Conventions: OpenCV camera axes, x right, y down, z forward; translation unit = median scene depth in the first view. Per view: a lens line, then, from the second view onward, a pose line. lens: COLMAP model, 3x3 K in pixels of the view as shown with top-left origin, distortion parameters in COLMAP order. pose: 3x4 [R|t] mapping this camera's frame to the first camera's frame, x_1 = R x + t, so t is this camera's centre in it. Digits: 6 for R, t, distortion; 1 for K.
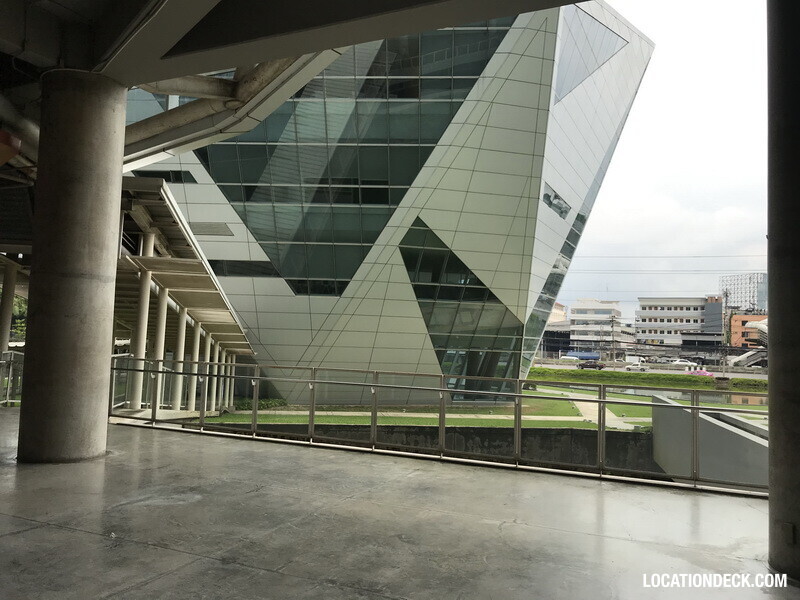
lens RADIAL K [[656.0, 0, 400.0], [0, 656.0, 296.8], [0, 0, 1]] dist [0.040922, -0.053191]
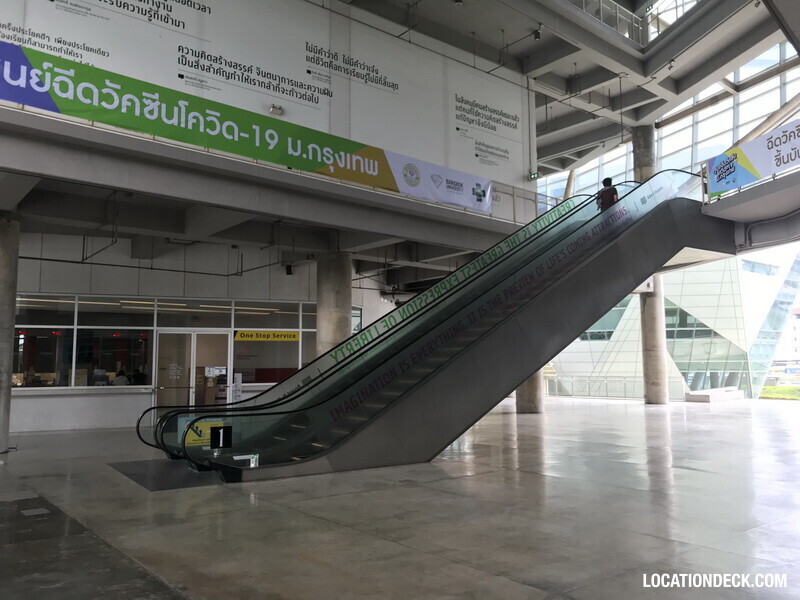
lens RADIAL K [[656.0, 0, 401.3], [0, 656.0, 300.5], [0, 0, 1]] dist [0.040922, -0.053191]
pose [[0.896973, -0.081567, -0.434496, 0.165755], [0.063294, 0.996401, -0.056389, -0.040648], [0.437532, 0.023078, 0.898907, -0.697127]]
